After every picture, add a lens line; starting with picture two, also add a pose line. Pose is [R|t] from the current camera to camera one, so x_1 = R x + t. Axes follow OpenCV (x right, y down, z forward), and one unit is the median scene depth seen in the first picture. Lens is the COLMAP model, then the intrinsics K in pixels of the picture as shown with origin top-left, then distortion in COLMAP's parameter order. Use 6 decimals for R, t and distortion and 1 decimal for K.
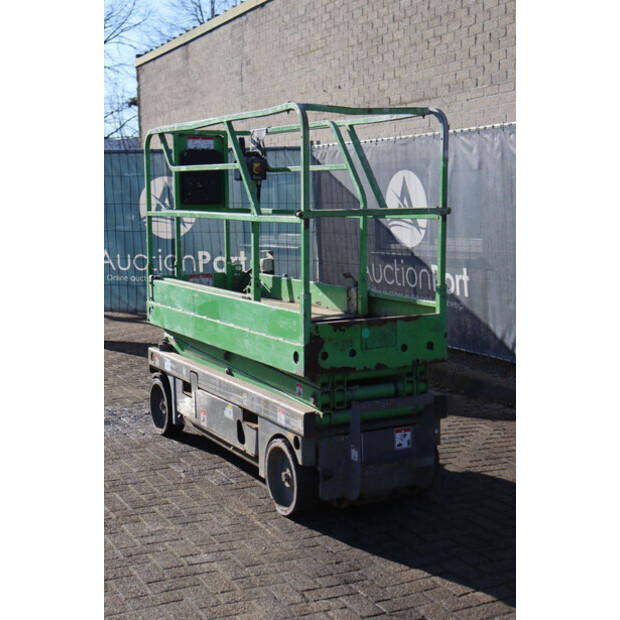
lens RADIAL K [[945.3, 0, 330.9], [0, 945.3, 323.0], [0, 0, 1]] dist [0.118386, 0.000000]
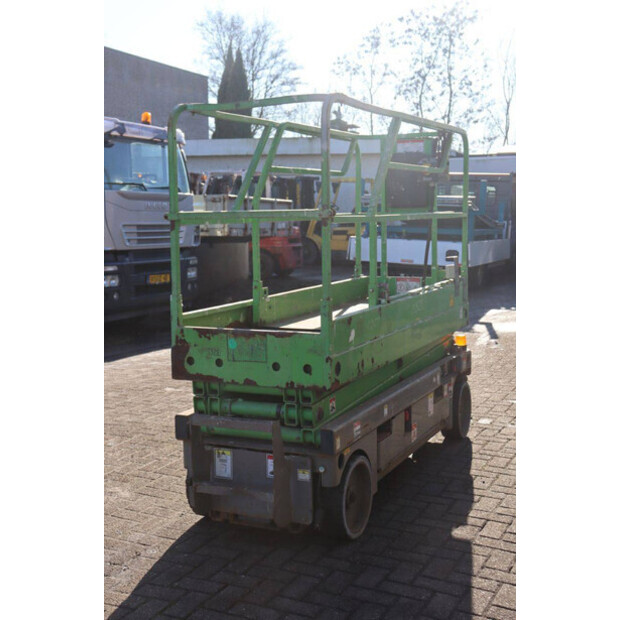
lens RADIAL K [[847.0, 0, 322.5], [0, 847.0, 323.3], [0, 0, 1]] dist [0.042989, 0.000000]
pose [[0.605047, 0.101914, -0.789640, 0.636094], [-0.096810, 0.993832, 0.054089, -0.053654], [0.790282, 0.043719, 0.611182, 0.473690]]
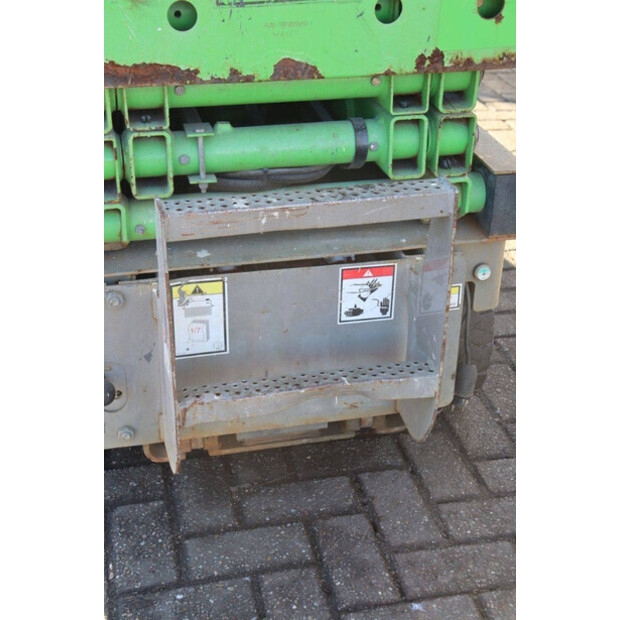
lens RADIAL K [[1017.6, 0, 307.8], [0, 1017.6, 313.3], [0, 0, 1]] dist [0.111817, 0.000000]
pose [[0.968441, 0.147309, -0.201053, 0.113014], [-0.063644, 0.926067, 0.371952, -0.002115], [0.240980, -0.347418, 0.906217, 0.591796]]
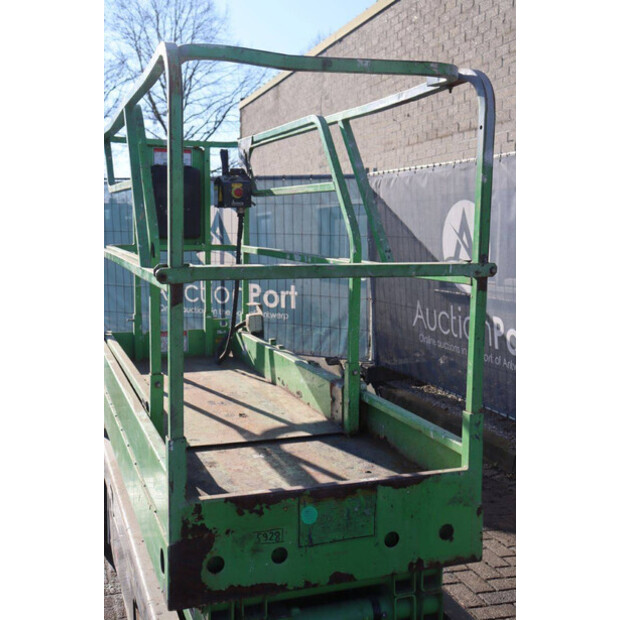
lens RADIAL K [[771.2, 0, 318.7], [0, 771.2, 318.7], [0, 0, 1]] dist [0.002897, 0.000000]
pose [[0.989463, 0.036806, -0.140028, 0.080059], [-0.038619, 0.999201, -0.010249, -0.074296], [0.139539, 0.015548, 0.990094, 0.509872]]
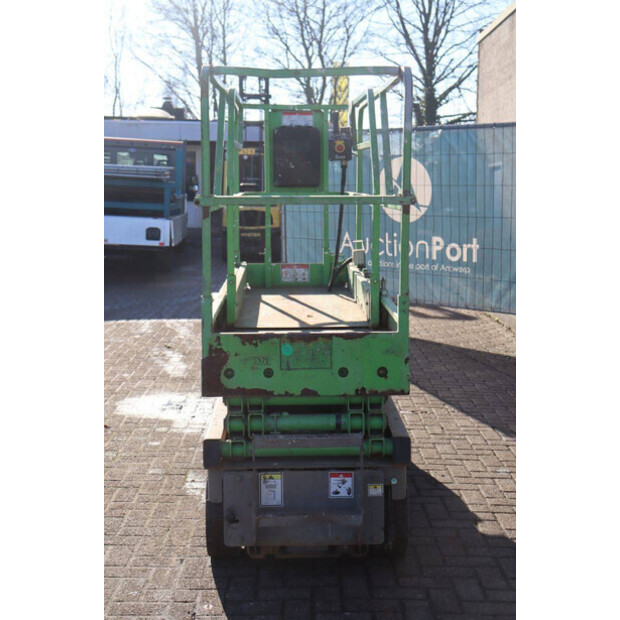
lens RADIAL K [[945.3, 0, 317.1], [0, 945.3, 314.9], [0, 0, 1]] dist [0.118386, 0.000000]
pose [[0.897206, 0.070366, -0.435969, 0.348221], [-0.065028, 0.997513, 0.027176, -0.036223], [0.436797, 0.003967, 0.899551, 0.240793]]
